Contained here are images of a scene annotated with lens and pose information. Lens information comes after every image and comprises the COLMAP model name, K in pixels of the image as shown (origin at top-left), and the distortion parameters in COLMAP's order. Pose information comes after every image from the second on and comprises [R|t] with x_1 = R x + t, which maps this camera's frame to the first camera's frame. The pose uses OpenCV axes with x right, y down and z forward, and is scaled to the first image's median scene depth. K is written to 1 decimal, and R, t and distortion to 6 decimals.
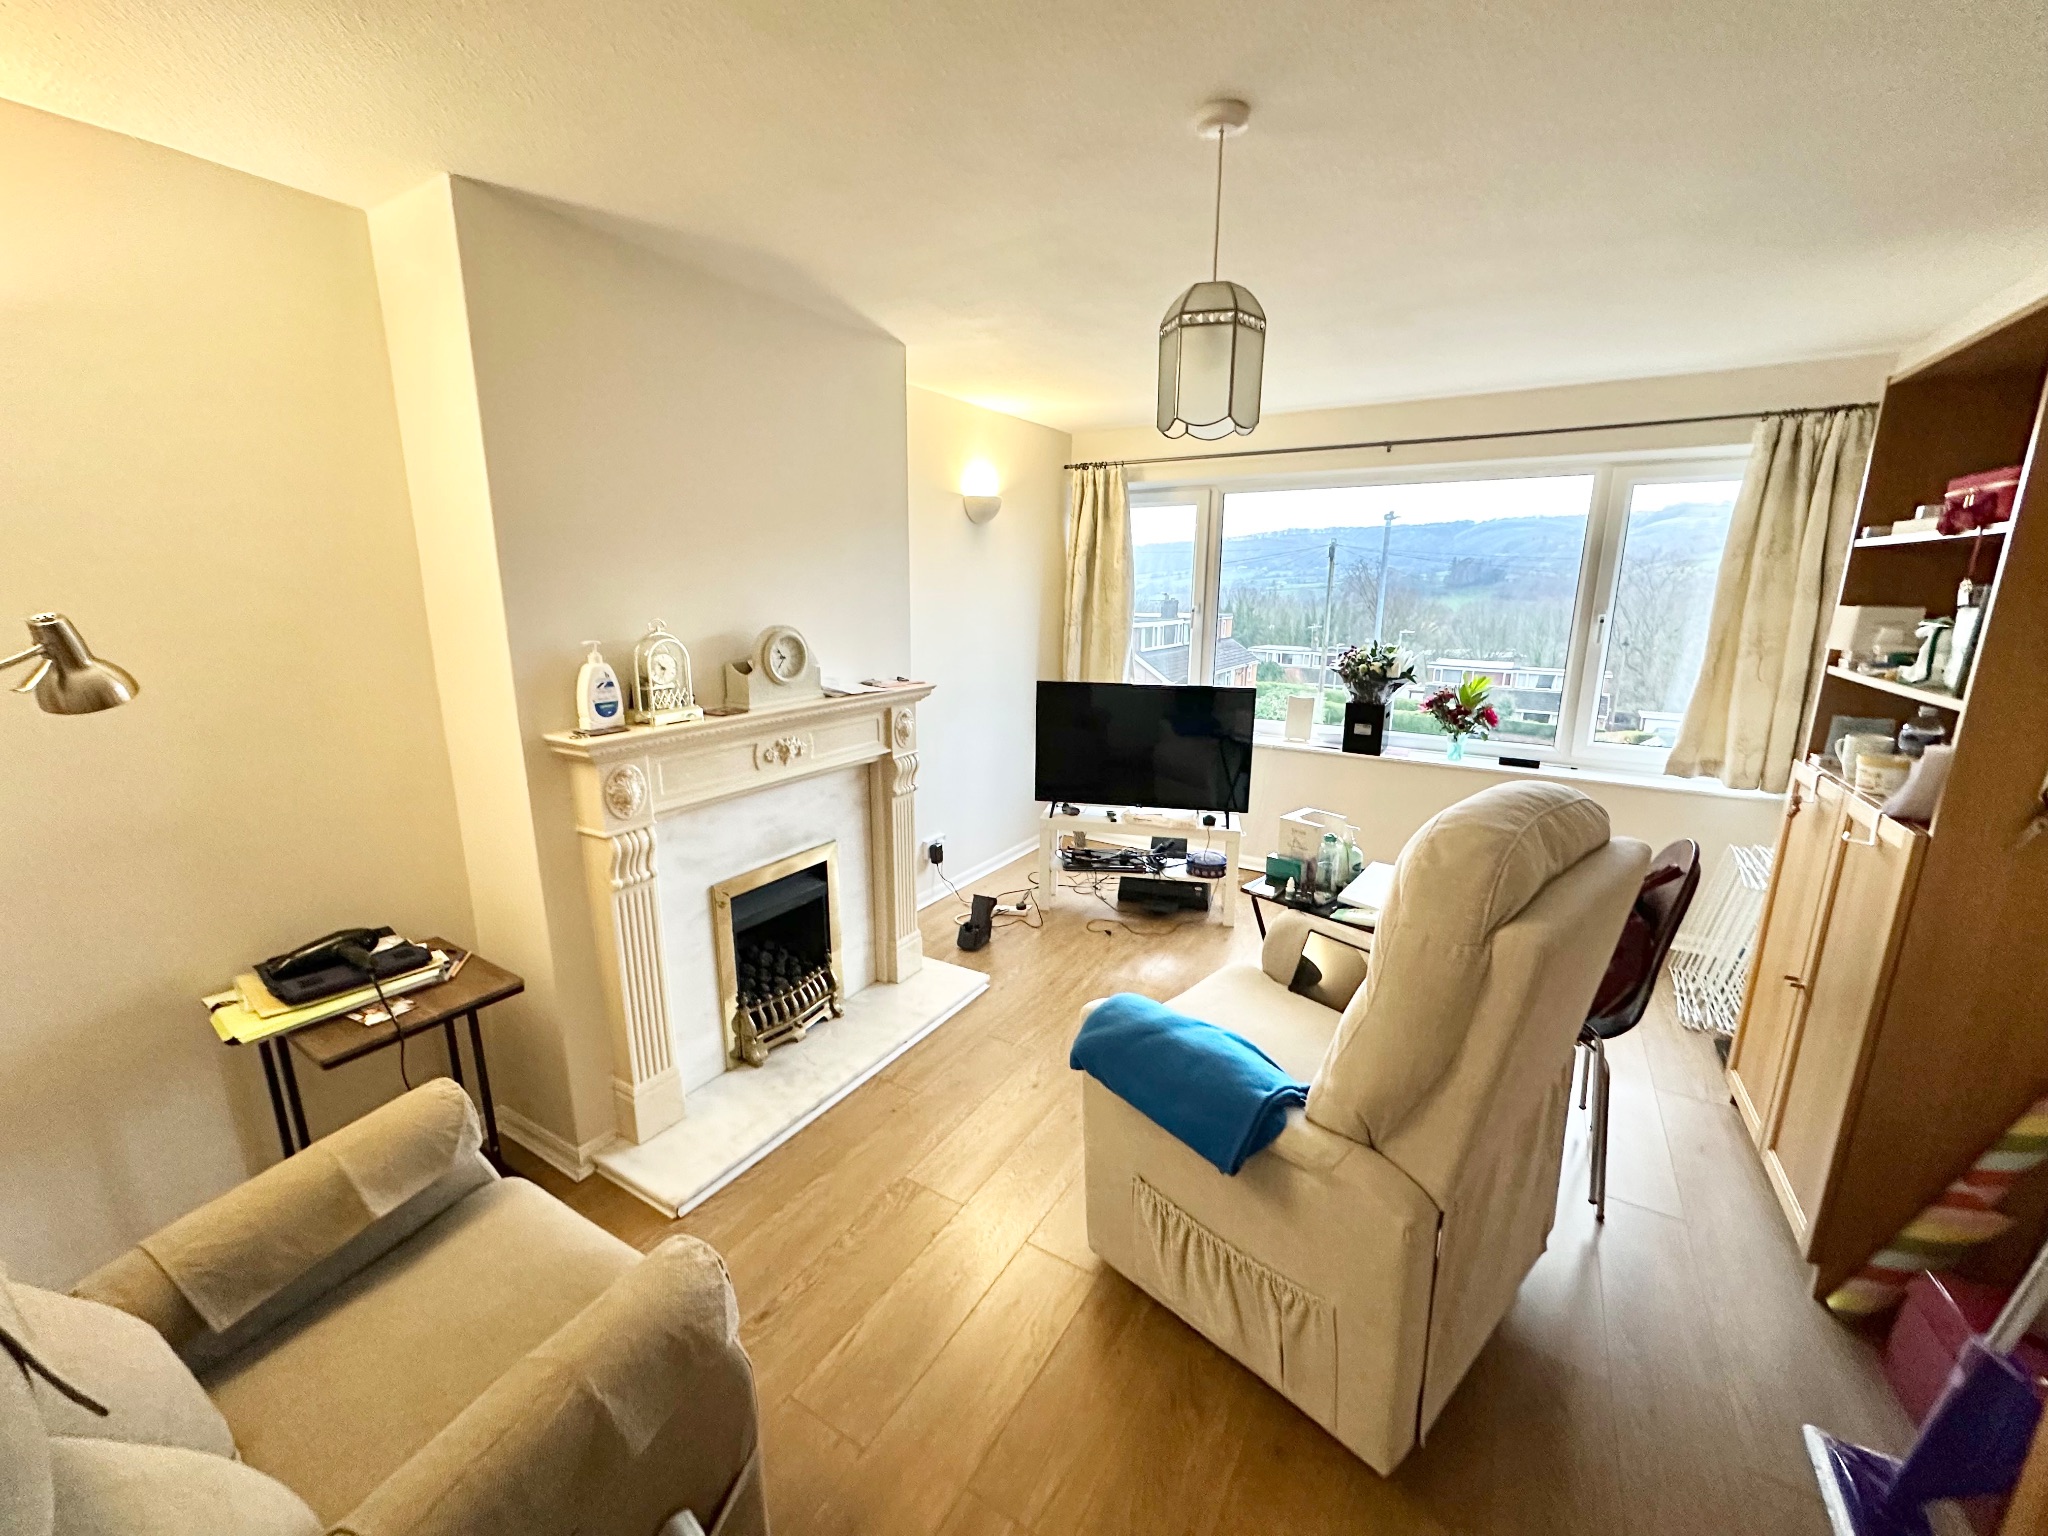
lens RADIAL K [[816.8, 0, 1026.3], [0, 816.8, 763.4], [0, 0, 1]] dist [-0.005674, 0.001504]
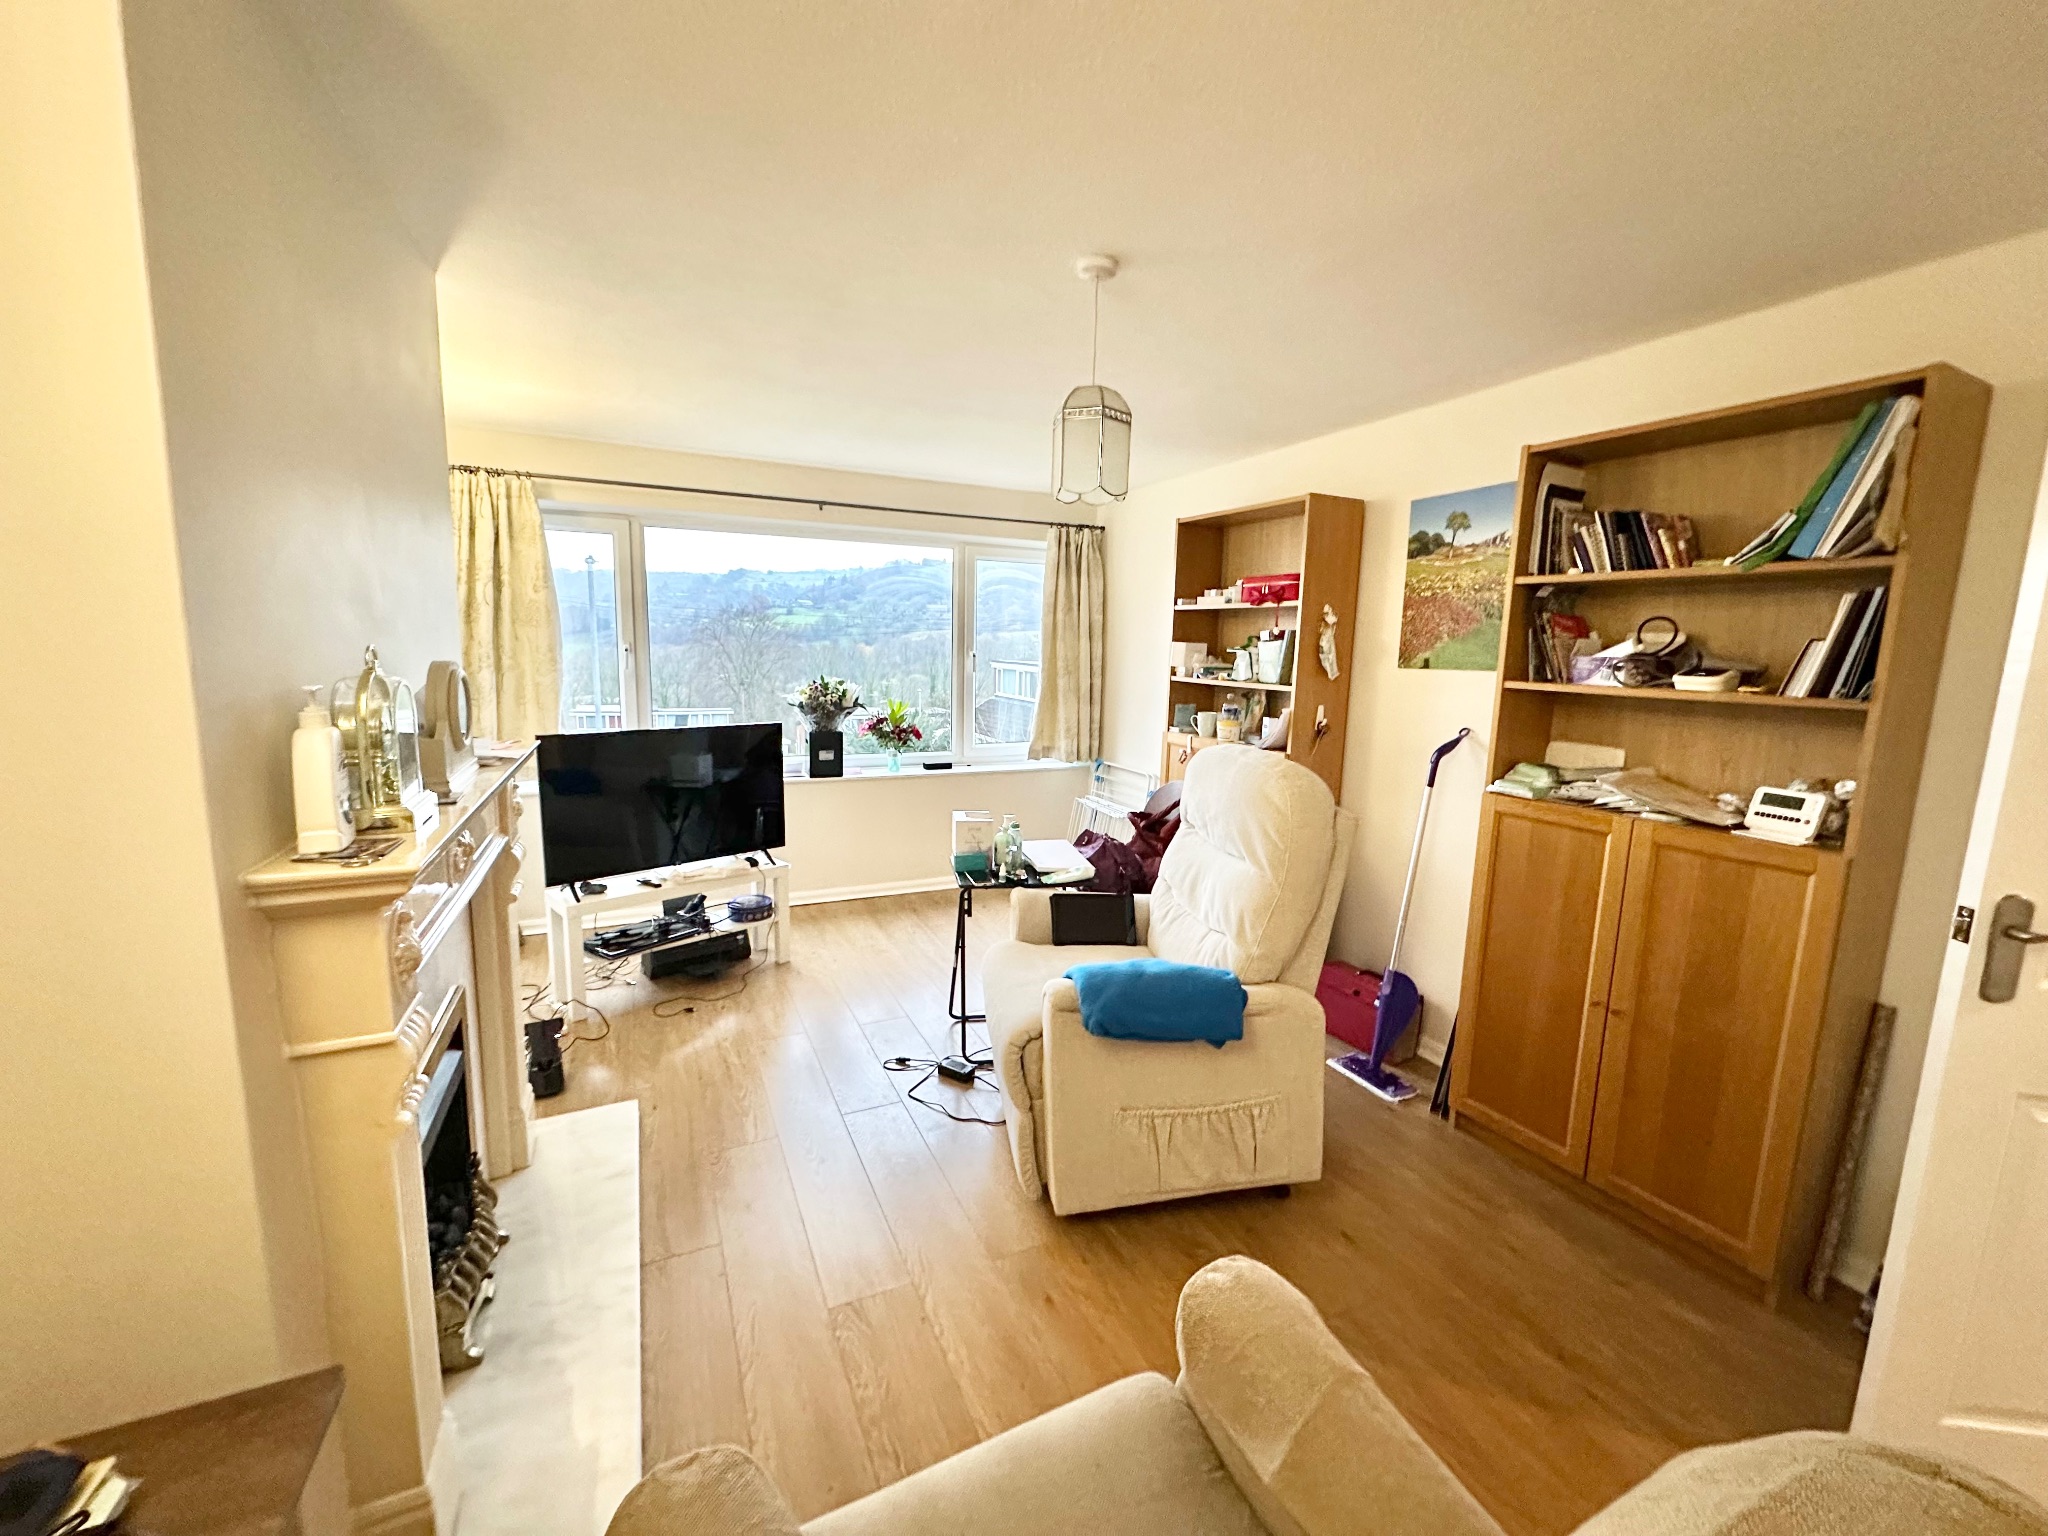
lens RADIAL K [[816.8, 0, 1029.9], [0, 816.8, 756.7], [0, 0, 1]] dist [-0.005674, 0.001504]
pose [[0.547983, -0.107932, 0.829497, -0.375187], [0.160837, 0.986733, 0.022139, -0.021076], [-0.820881, 0.121282, 0.558072, 0.166300]]
